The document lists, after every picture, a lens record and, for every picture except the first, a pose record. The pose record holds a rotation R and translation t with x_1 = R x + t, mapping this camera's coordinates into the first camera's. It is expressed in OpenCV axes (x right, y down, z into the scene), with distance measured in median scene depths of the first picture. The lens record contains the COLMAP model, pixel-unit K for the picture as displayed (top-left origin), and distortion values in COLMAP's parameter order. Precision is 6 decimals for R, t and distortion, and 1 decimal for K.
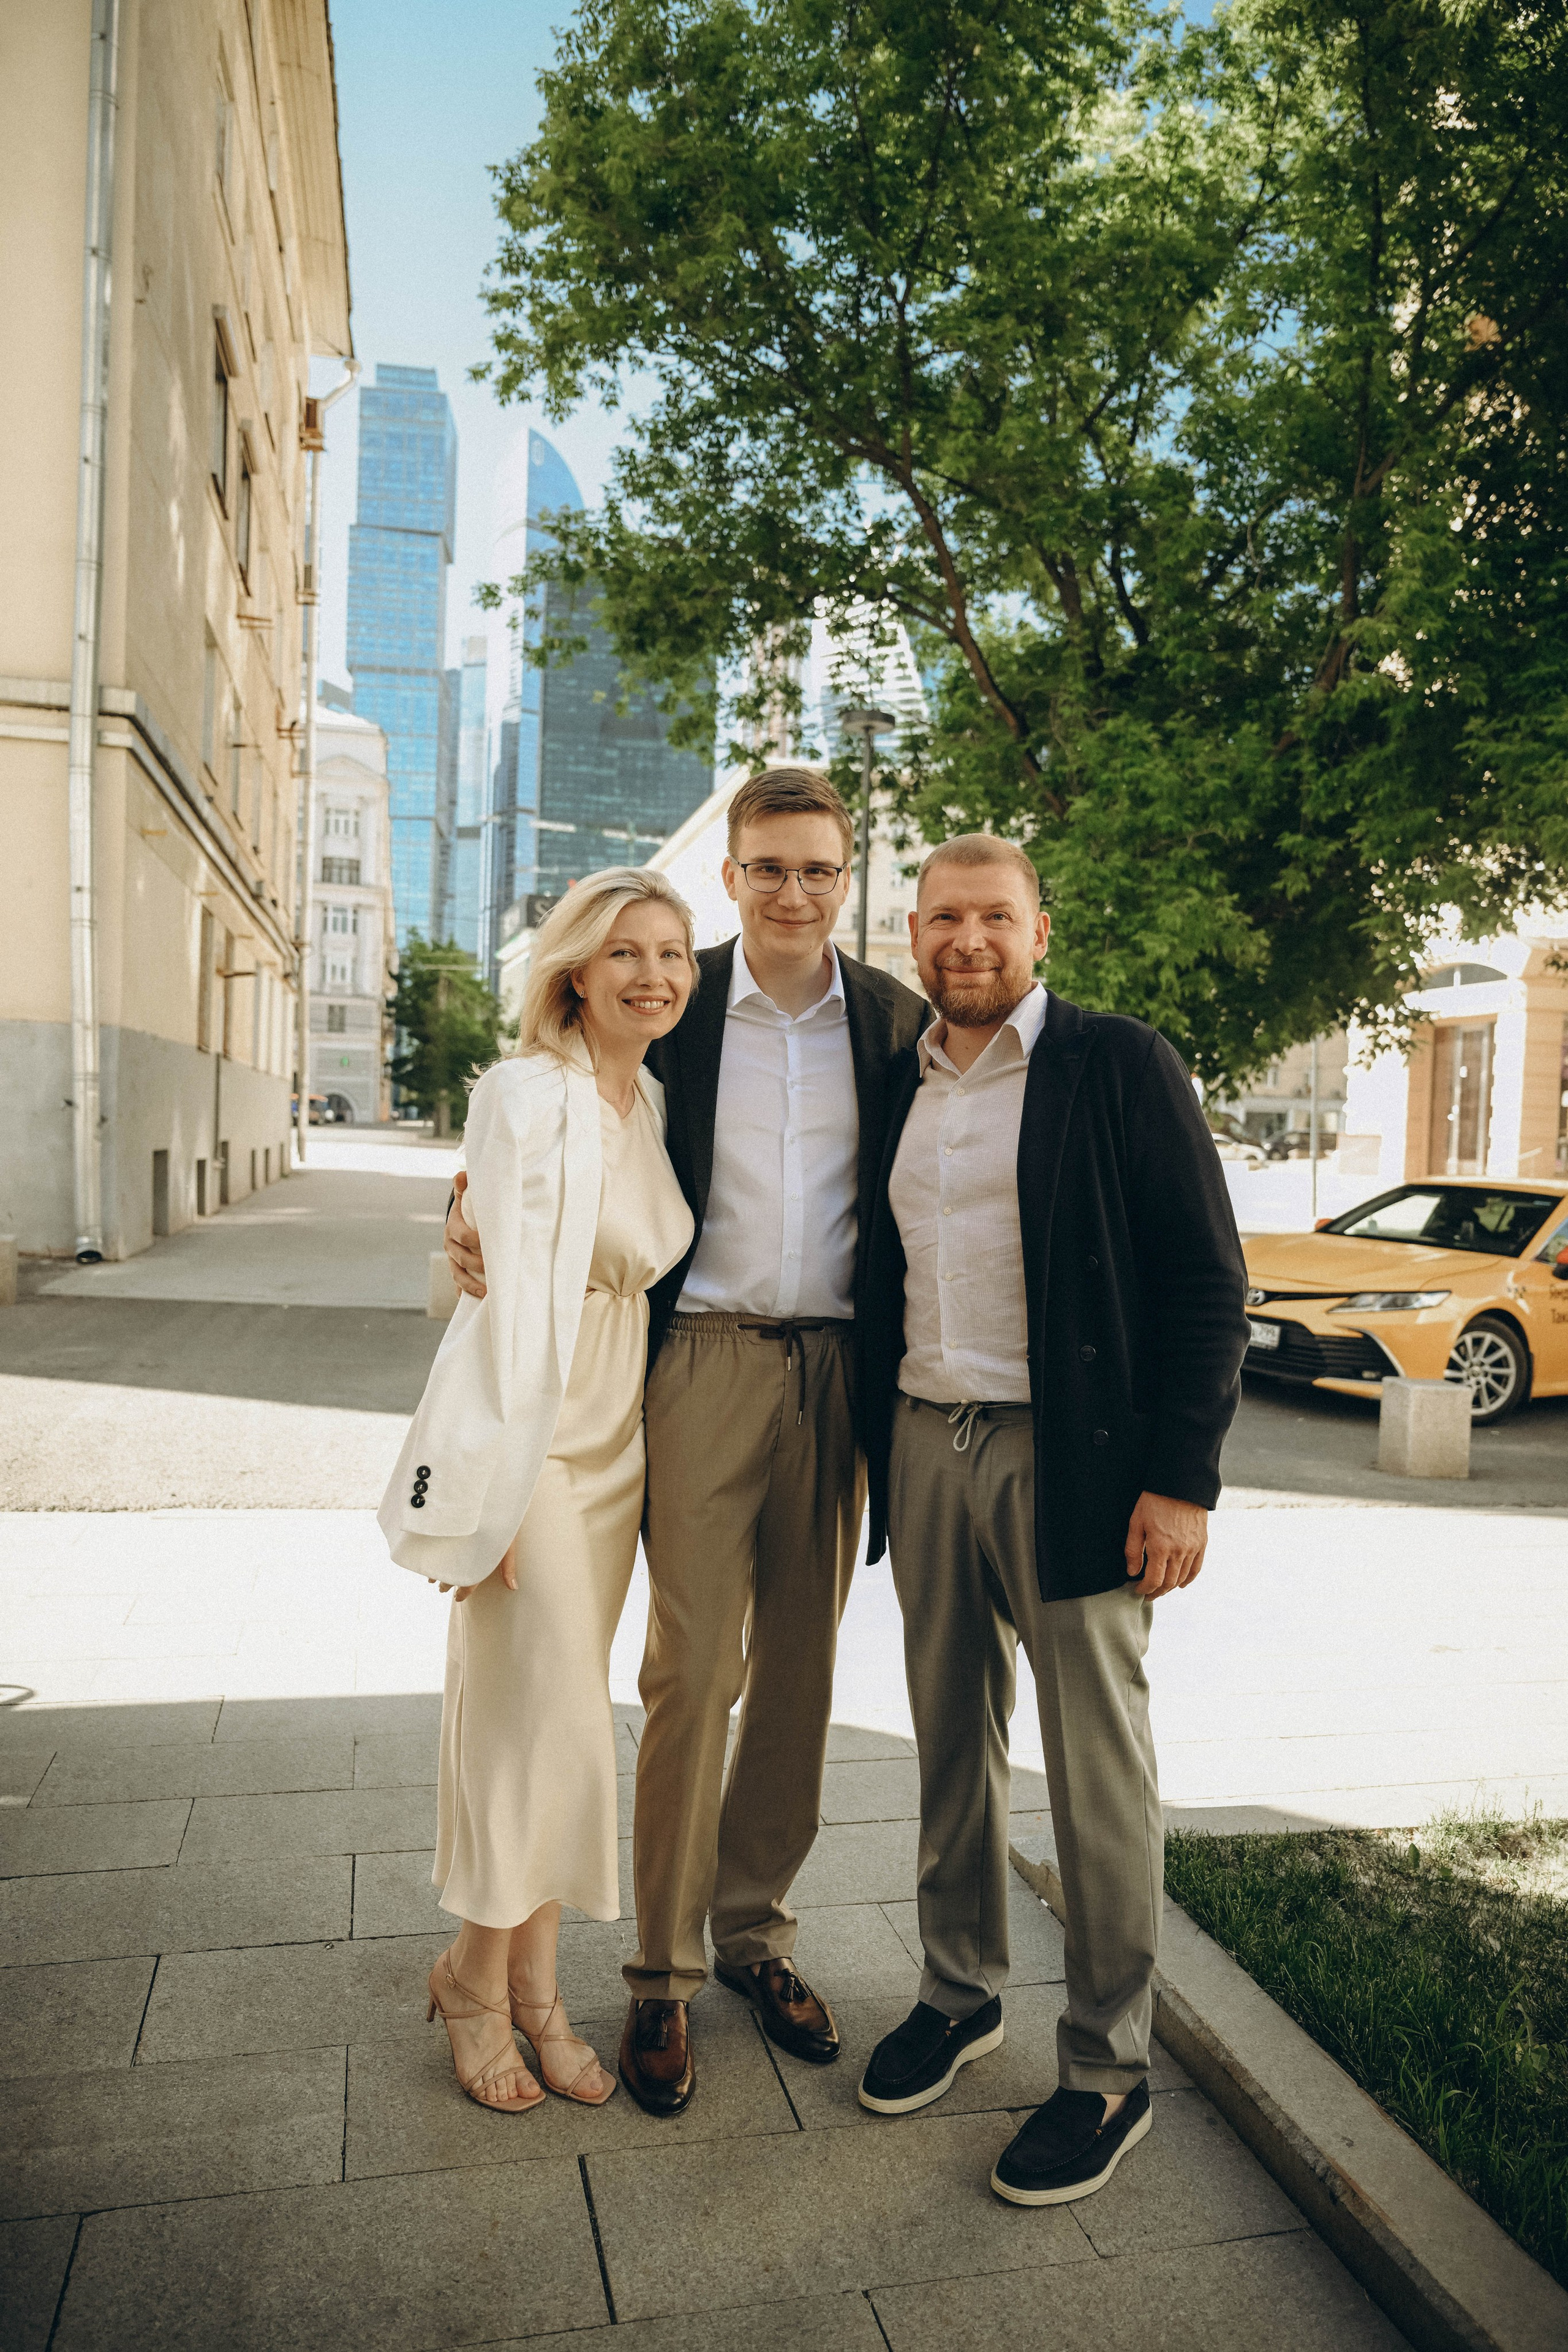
lens RADIAL K [[1589.2, 0, 777.7], [0, 1589.2, 1175.3], [0, 0, 1]] dist [0.015058, -0.002733]
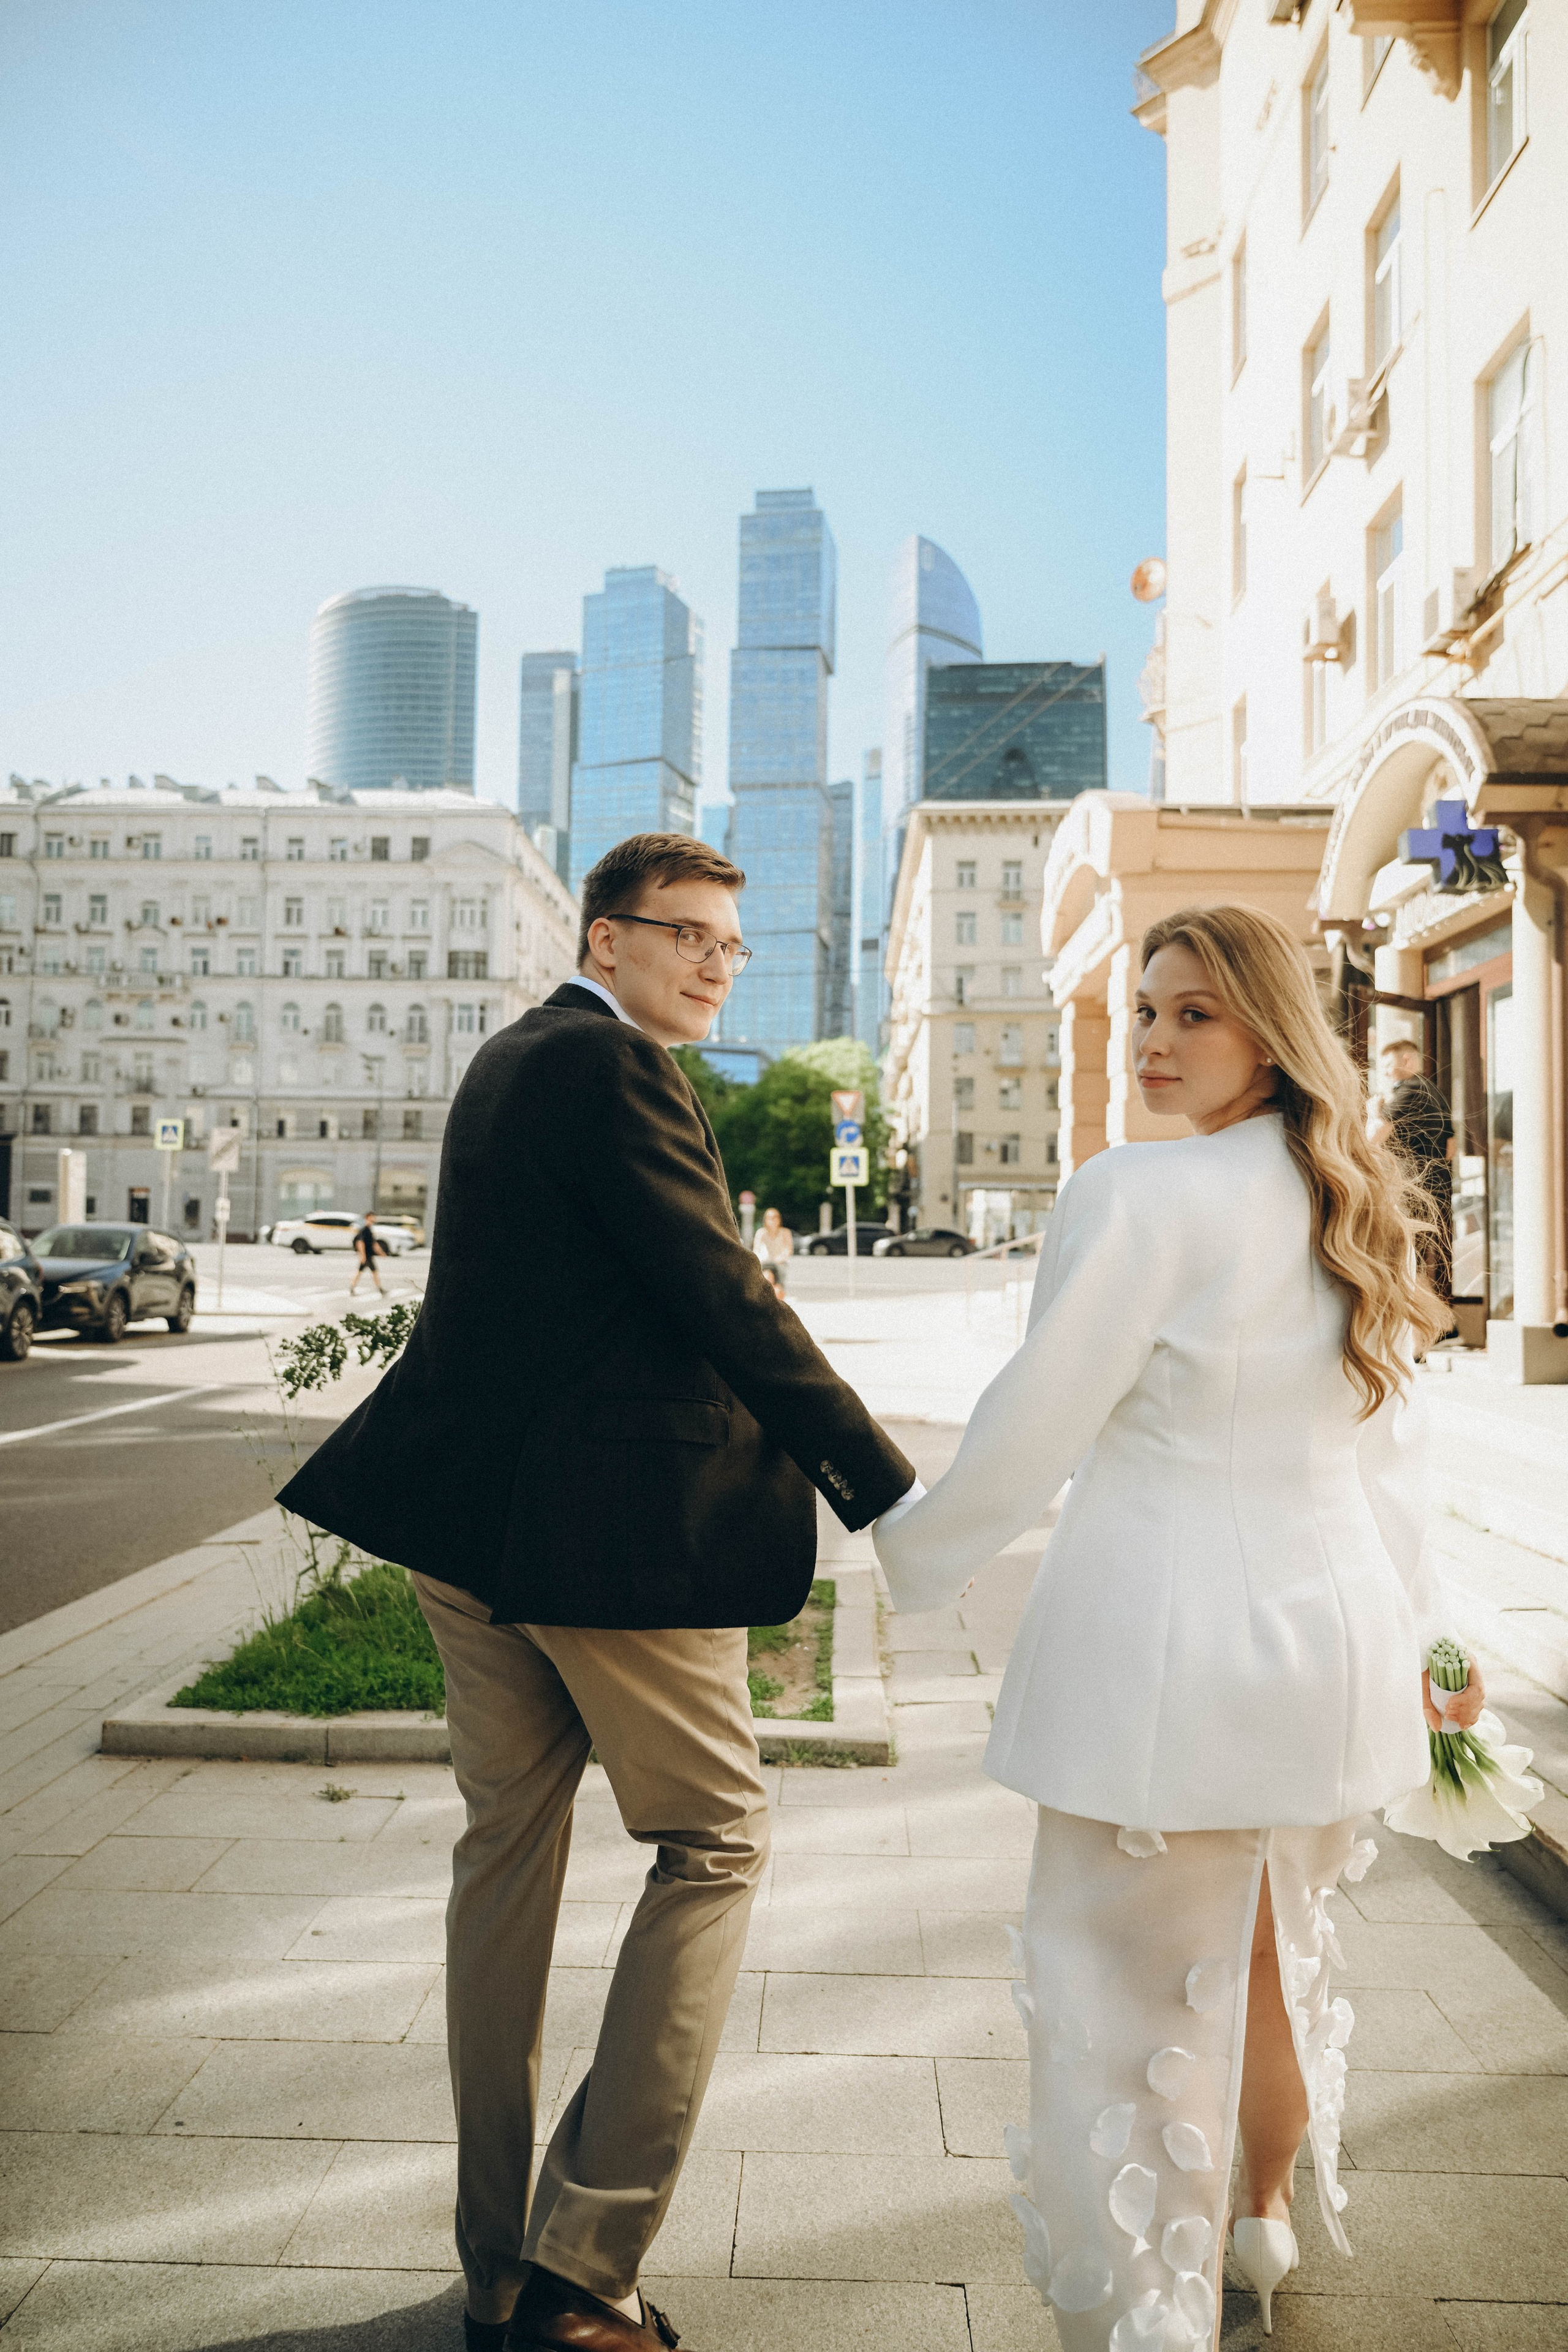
lens RADIAL K [[1643.9, 0, 772.3], [0, 1643.9, 1179.7], [0, 0, 1]] dist [0.000197, 0.000173]
pose [[0.960429, -0.030505, -0.276848, 0.872968], [0.011287, 0.997430, -0.070746, 0.003767], [0.278295, 0.064822, 0.958306, 0.866343]]
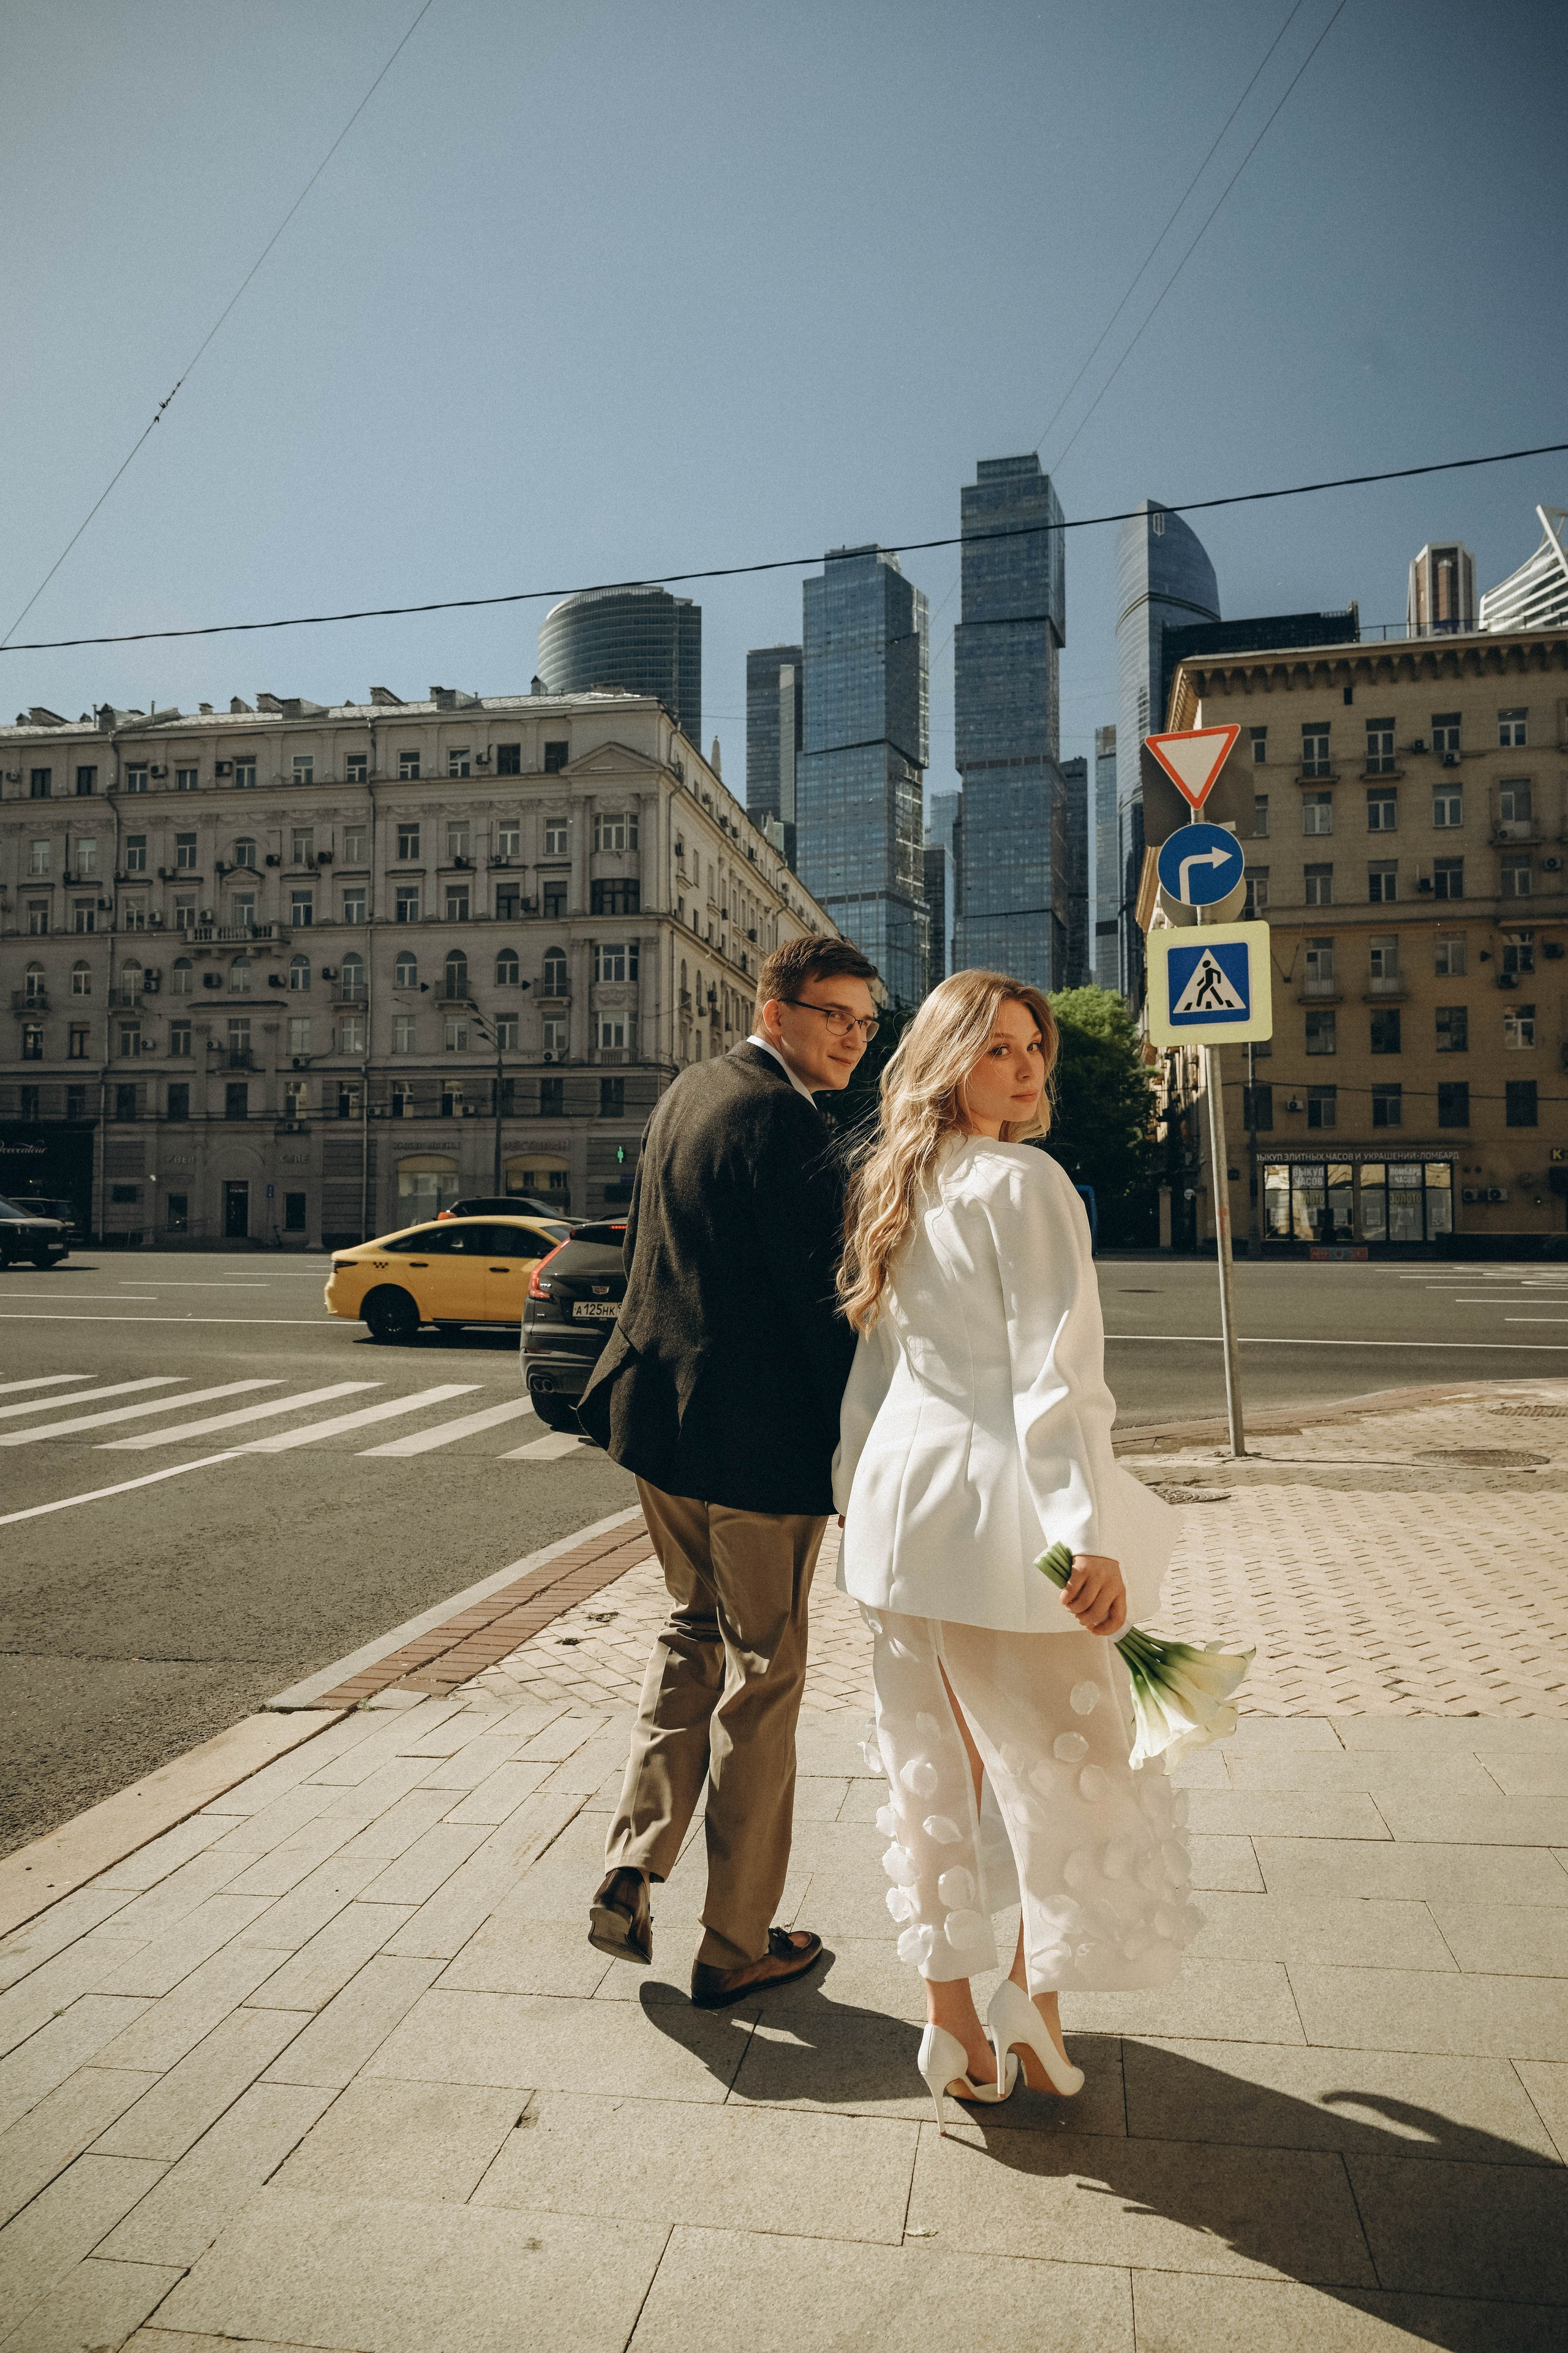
lens RADIAL K [[1598.8, 0, 778.8], [0, 1598.8, 1168.4], [0, 0, 1]] dist [-0.002058, 0.000923]
pose [[0.909799, -0.050410, -0.411976, 0.537397], [0.020461, 0.996837, -0.076790, -0.044448], [0.414544, 0.061434, 0.907953, 2.104482]]
